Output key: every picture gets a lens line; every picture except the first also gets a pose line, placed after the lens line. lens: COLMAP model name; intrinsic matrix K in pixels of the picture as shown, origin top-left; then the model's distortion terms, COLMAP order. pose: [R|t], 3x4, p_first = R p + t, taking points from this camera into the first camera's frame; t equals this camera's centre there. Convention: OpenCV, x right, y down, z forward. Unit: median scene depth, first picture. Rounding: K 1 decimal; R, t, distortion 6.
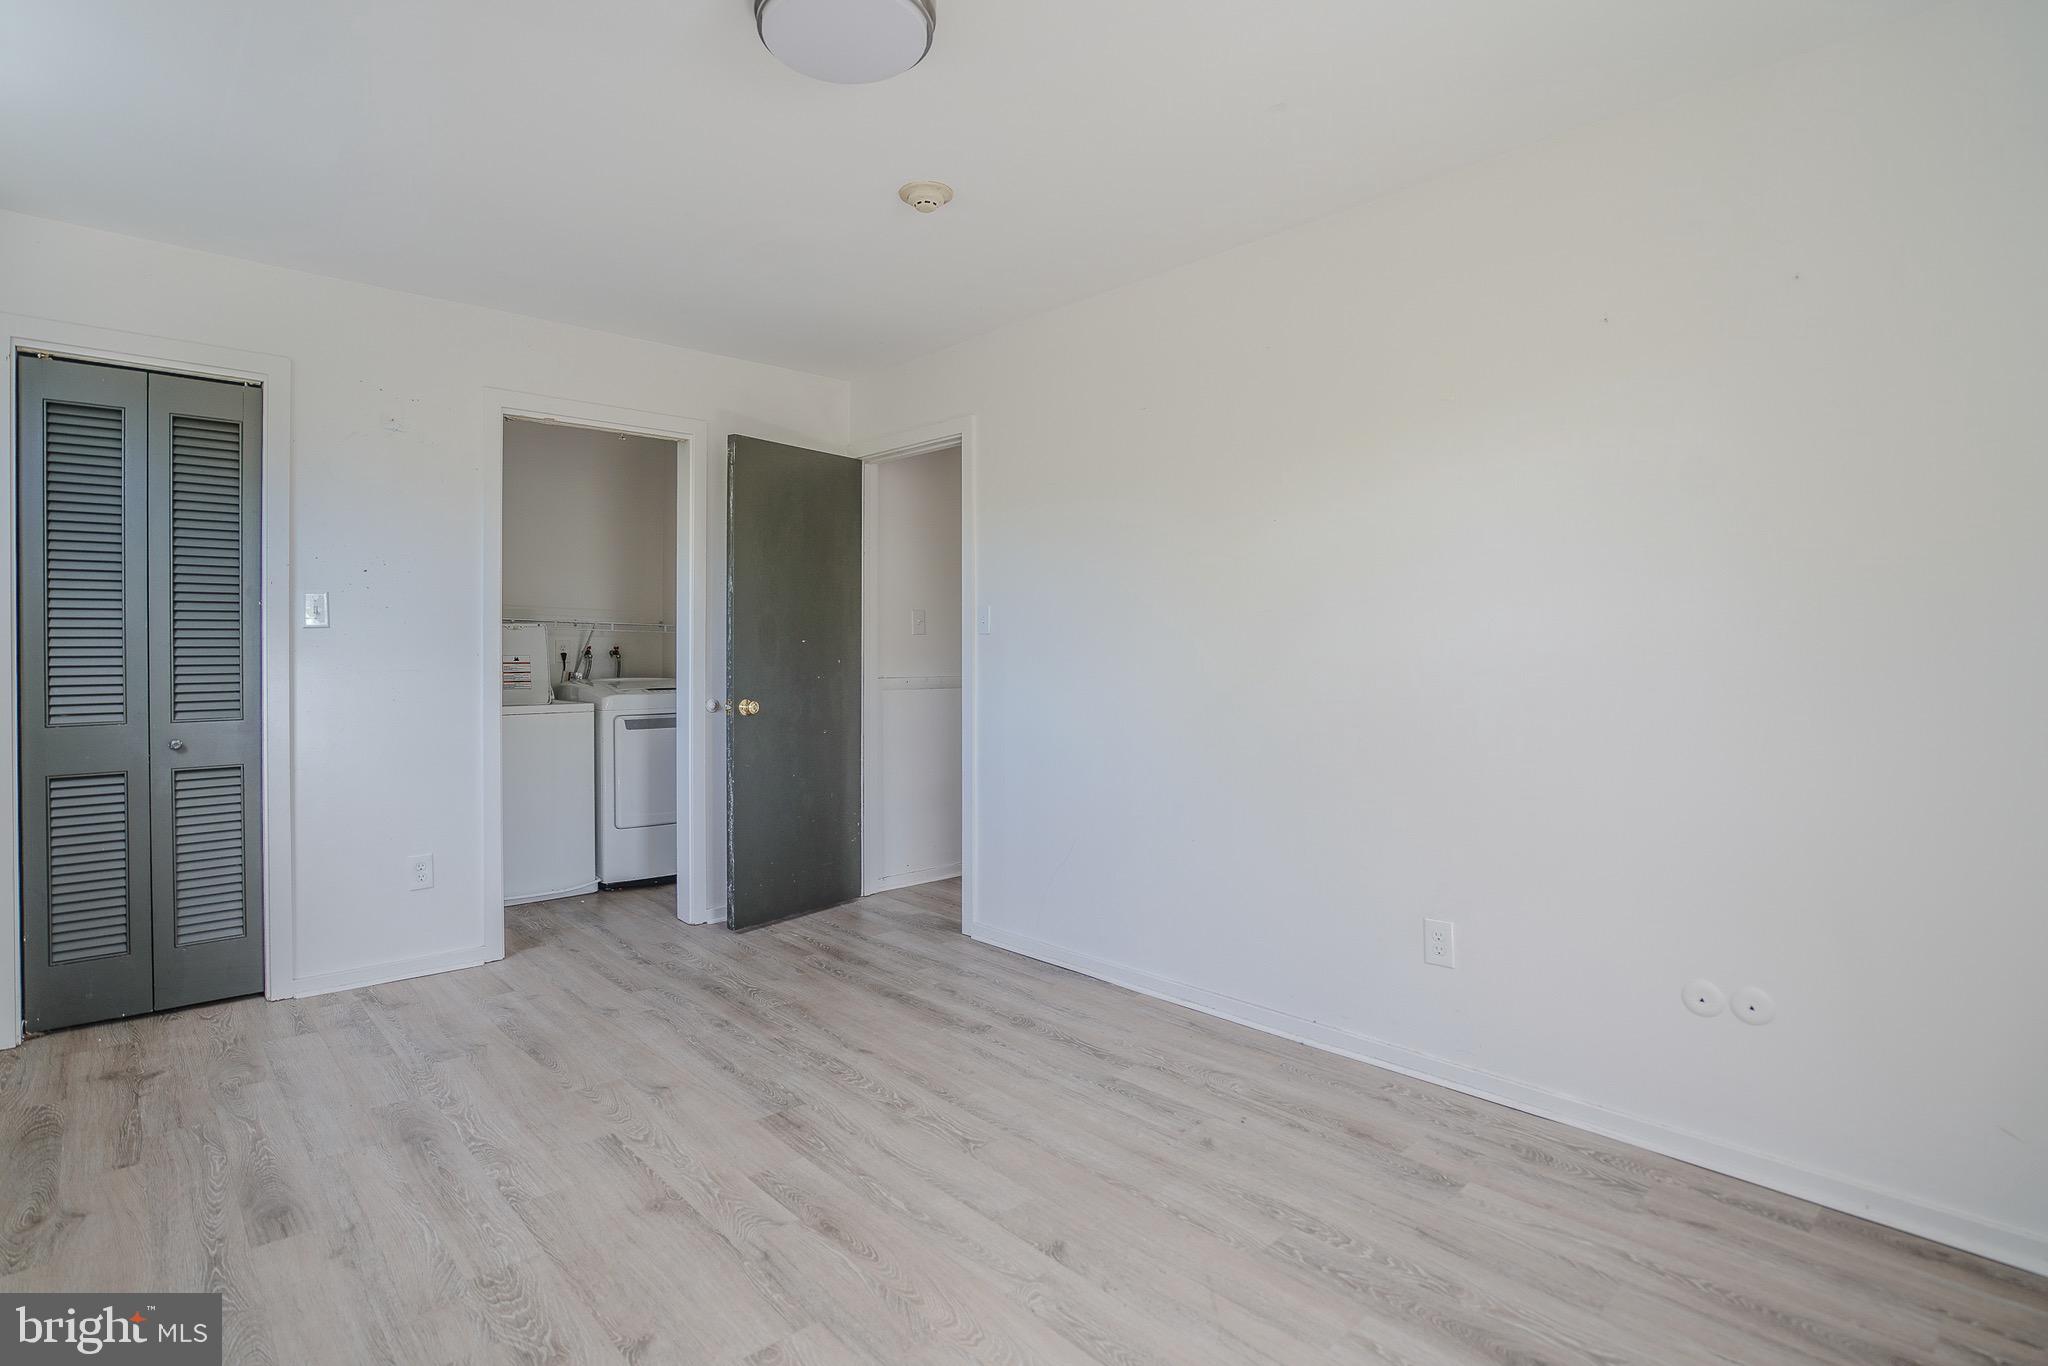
lens RADIAL K [[979.1, 0, 1008.3], [0, 979.1, 679.4], [0, 0, 1]] dist [-0.060081, 0.000333]
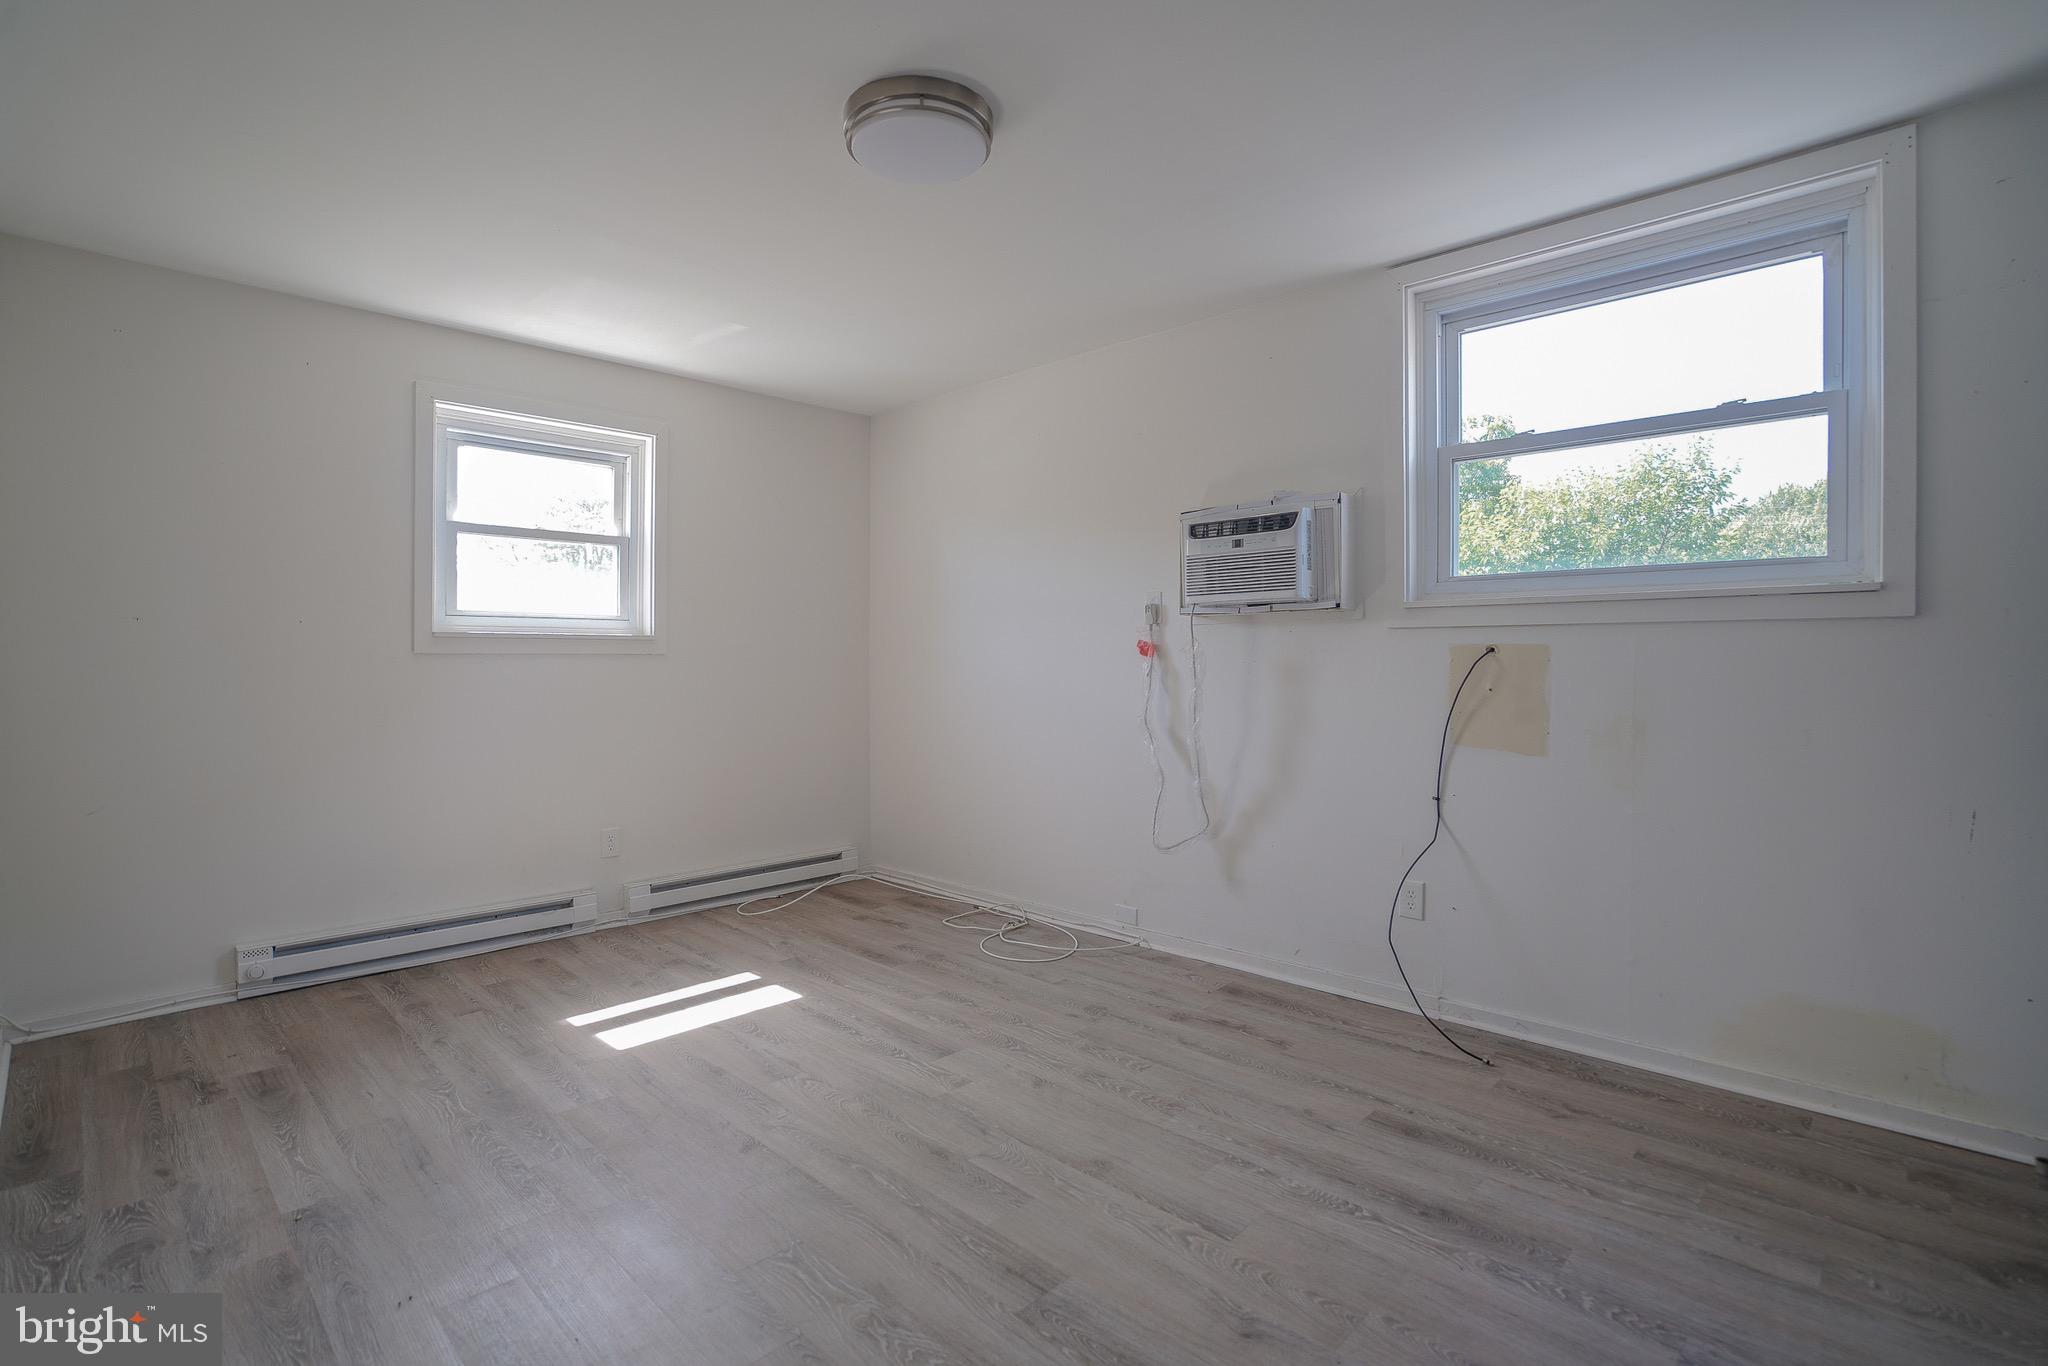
lens RADIAL K [[979.1, 0, 1008.3], [0, 979.1, 679.4], [0, 0, 1]] dist [-0.060081, 0.000333]
pose [[-0.999790, -0.003347, -0.020223, -0.217983], [-0.004315, 0.998837, 0.048012, -0.050006], [0.020039, 0.048089, -0.998642, 1.902729]]
